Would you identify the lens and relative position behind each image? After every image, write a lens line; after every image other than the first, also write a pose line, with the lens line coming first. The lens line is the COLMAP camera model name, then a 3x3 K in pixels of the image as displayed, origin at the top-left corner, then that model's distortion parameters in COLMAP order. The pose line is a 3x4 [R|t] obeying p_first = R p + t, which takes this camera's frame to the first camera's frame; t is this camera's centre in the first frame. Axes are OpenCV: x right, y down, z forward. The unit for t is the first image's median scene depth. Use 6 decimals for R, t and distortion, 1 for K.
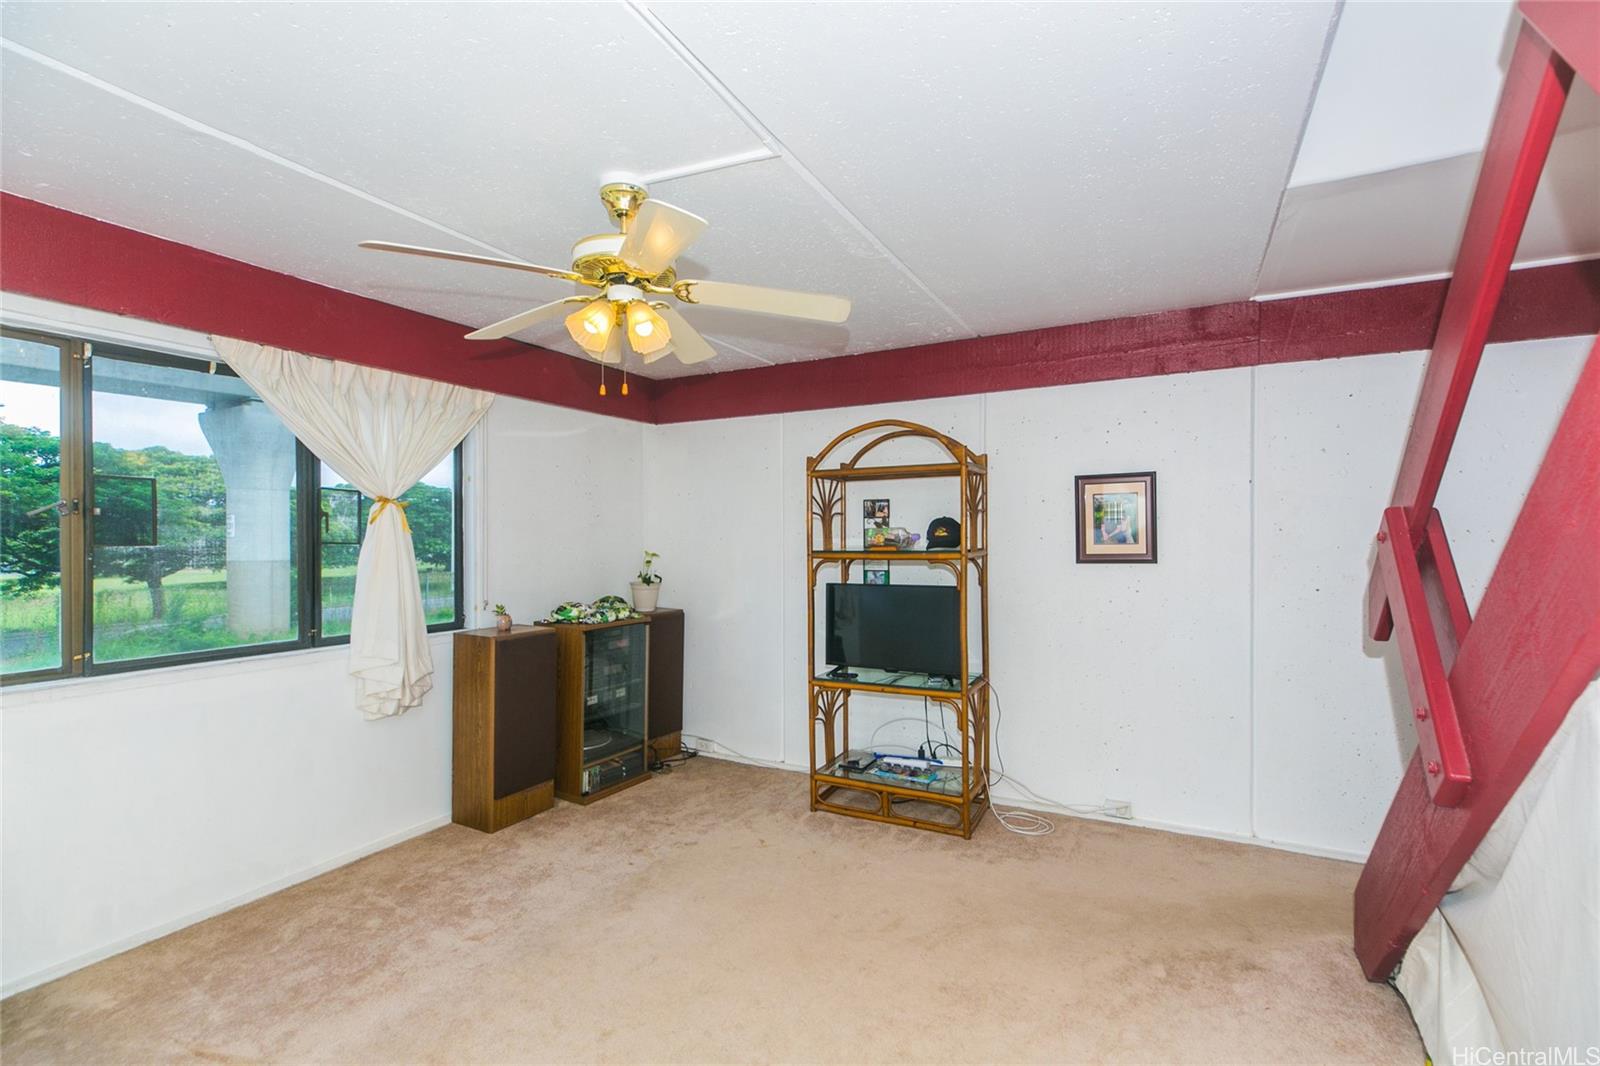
lens RADIAL K [[720.0, 0, 806.3], [0, 720.0, 537.6], [0, 0, 1]] dist [0.011751, -0.008338]
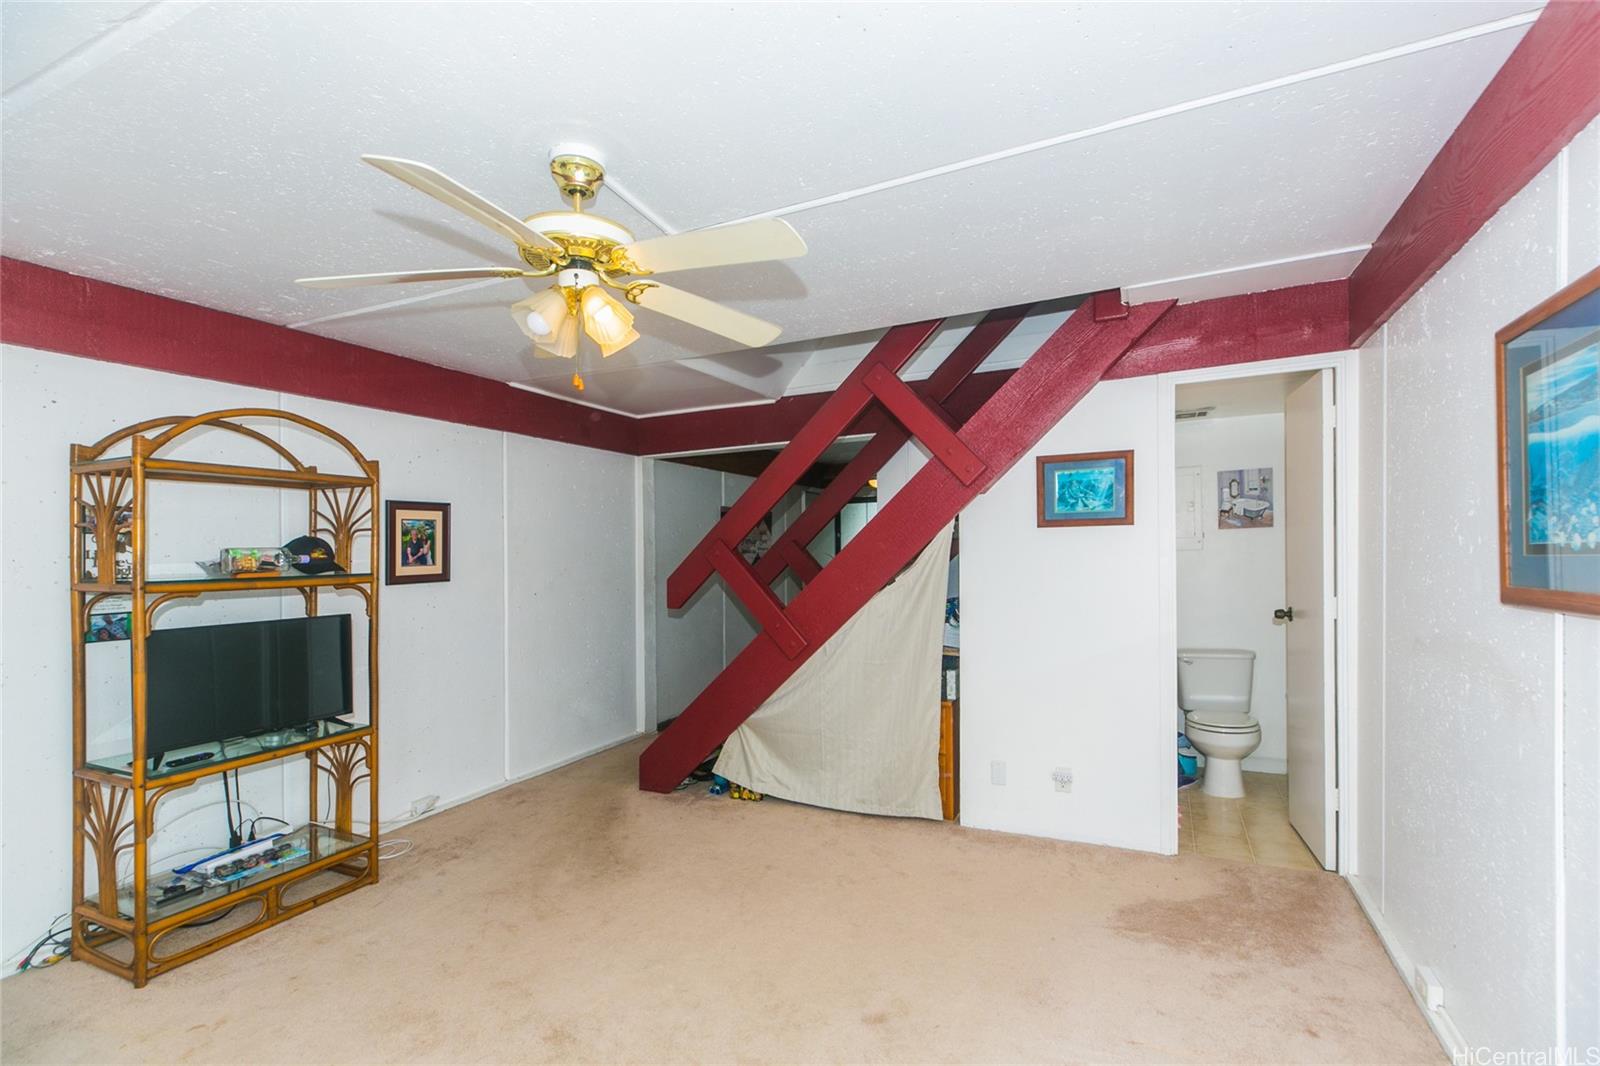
lens RADIAL K [[724.1, 0, 816.7], [0, 724.1, 548.7], [0, 0, 1]] dist [-0.000113, -0.001026]
pose [[-0.049318, 0.014267, 0.998681, -0.681078], [0.022062, 0.999670, -0.013191, 0.010719], [-0.998539, 0.021382, -0.049616, 0.430300]]
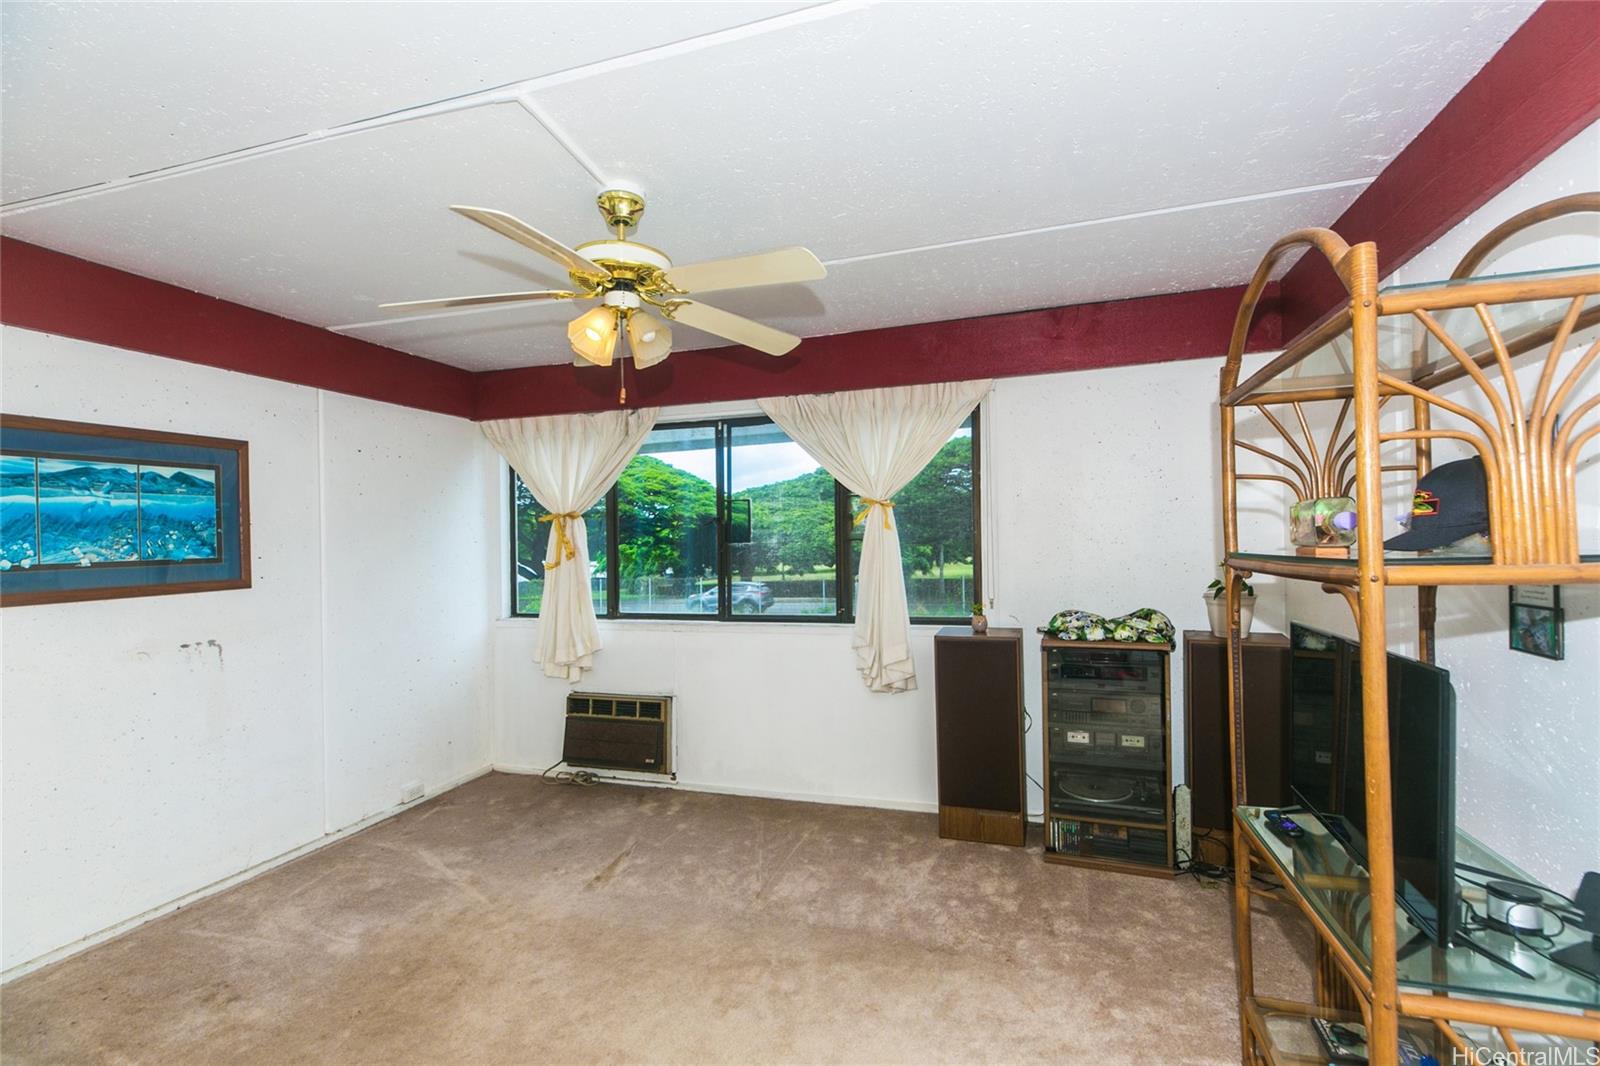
lens RADIAL K [[720.0, 0, 806.3], [0, 720.0, 537.6], [0, 0, 1]] dist [0.011751, -0.008338]
pose [[0.168984, -0.001574, -0.985618, 0.455222], [0.021259, 0.999772, 0.002049, 0.000266], [0.985390, -0.021299, 0.168979, 0.619411]]
